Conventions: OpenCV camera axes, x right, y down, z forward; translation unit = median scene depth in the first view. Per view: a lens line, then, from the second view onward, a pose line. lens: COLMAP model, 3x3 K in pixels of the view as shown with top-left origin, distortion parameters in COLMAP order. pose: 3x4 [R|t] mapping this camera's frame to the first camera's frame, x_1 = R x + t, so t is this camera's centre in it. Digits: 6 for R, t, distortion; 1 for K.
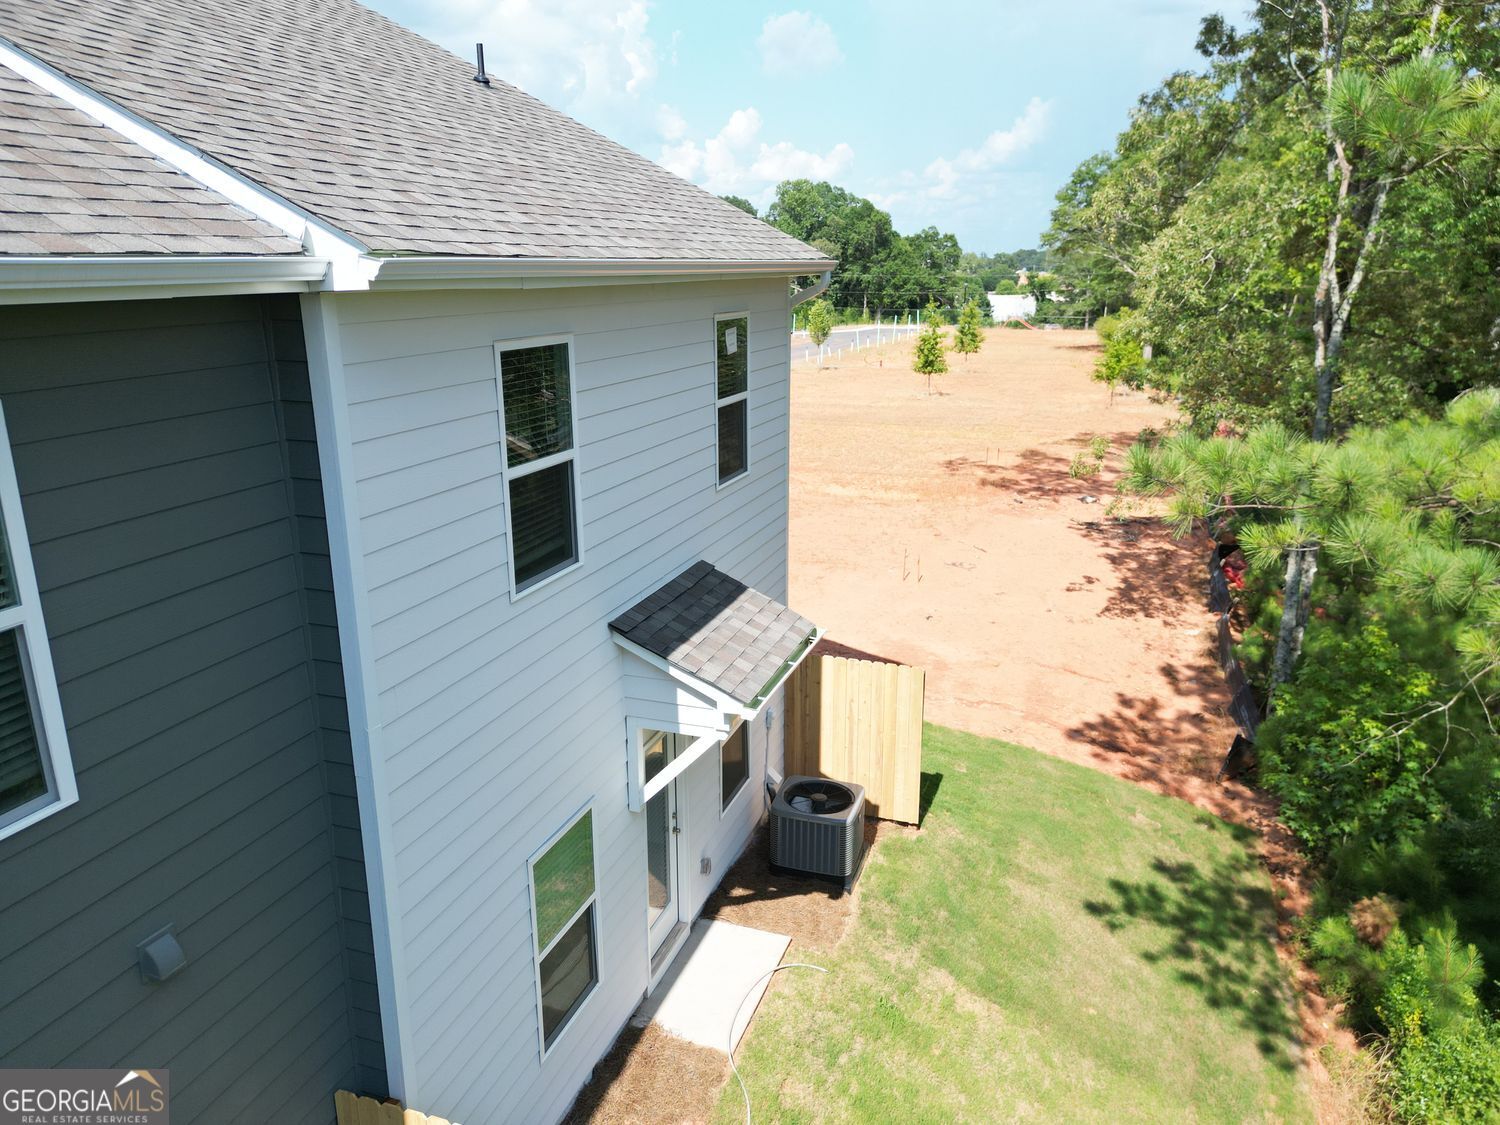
lens RADIAL K [[1051.7, 0, 750.0], [0, 1051.7, 562.5], [0, 0, 1]] dist [0.038768, -0.001822]
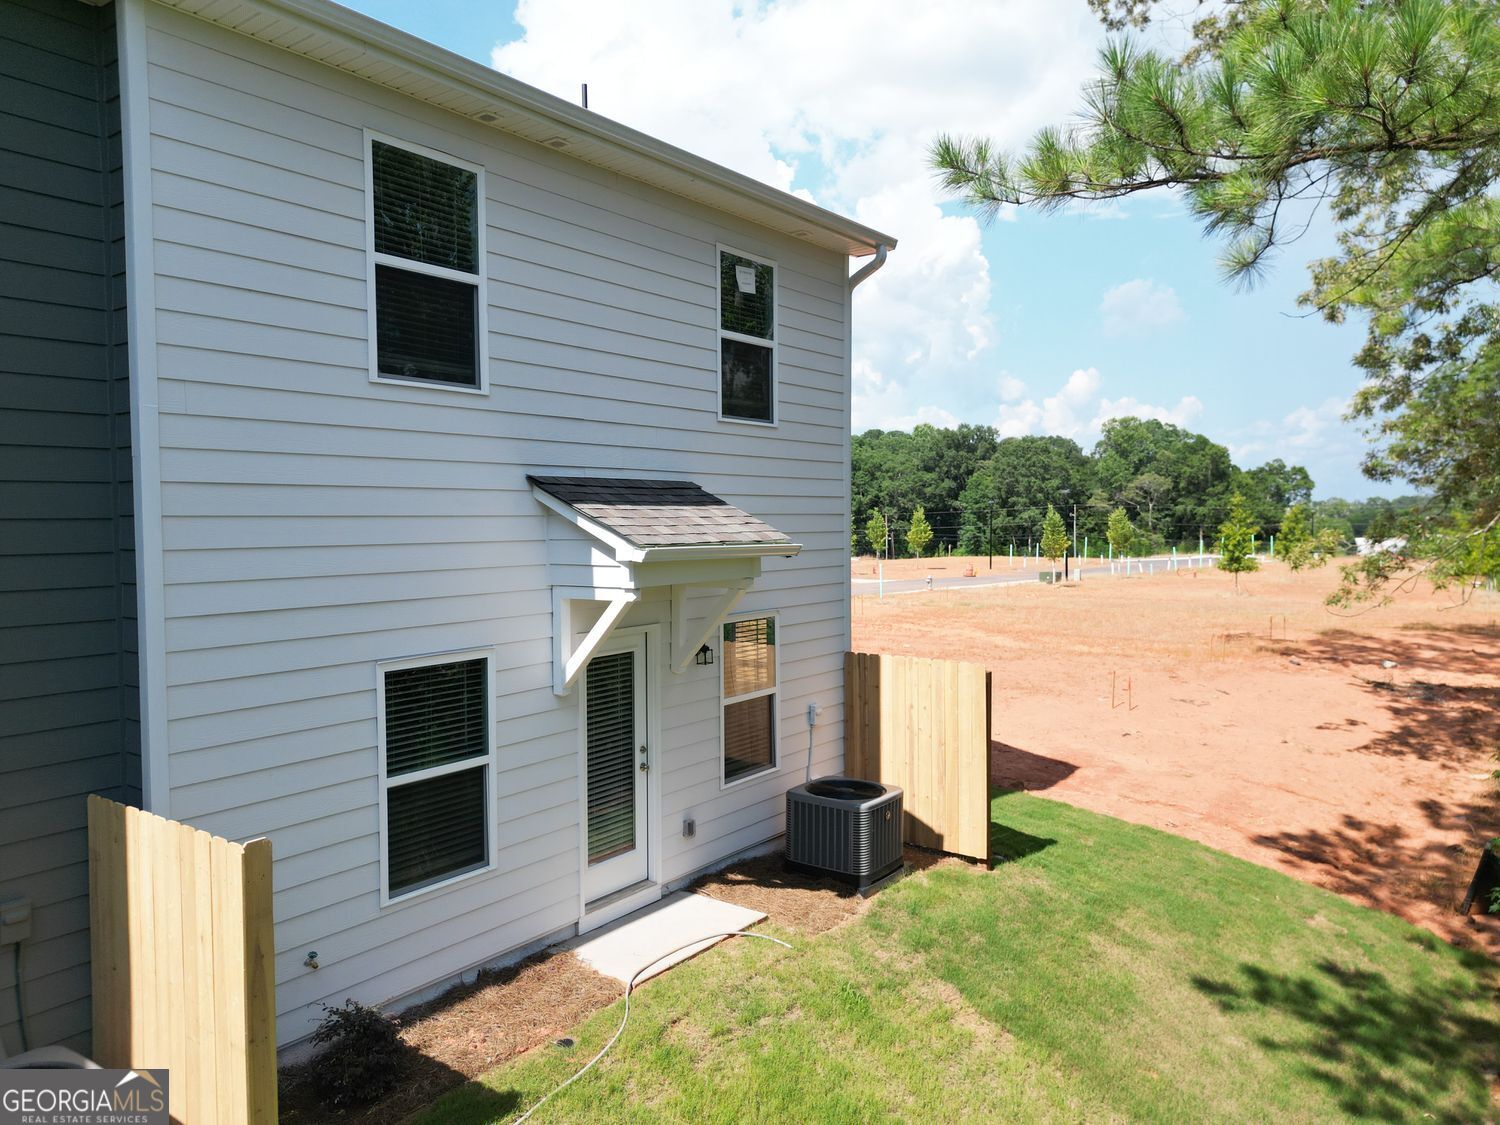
lens RADIAL K [[1057.8, 0, 752.9], [0, 1057.8, 538.2], [0, 0, 1]] dist [0.034011, -0.027122]
pose [[0.953781, 0.000784, -0.300502, 0.216052], [-0.075532, 0.968518, -0.237208, 0.195928], [0.290856, 0.248942, 0.923813, 0.083930]]
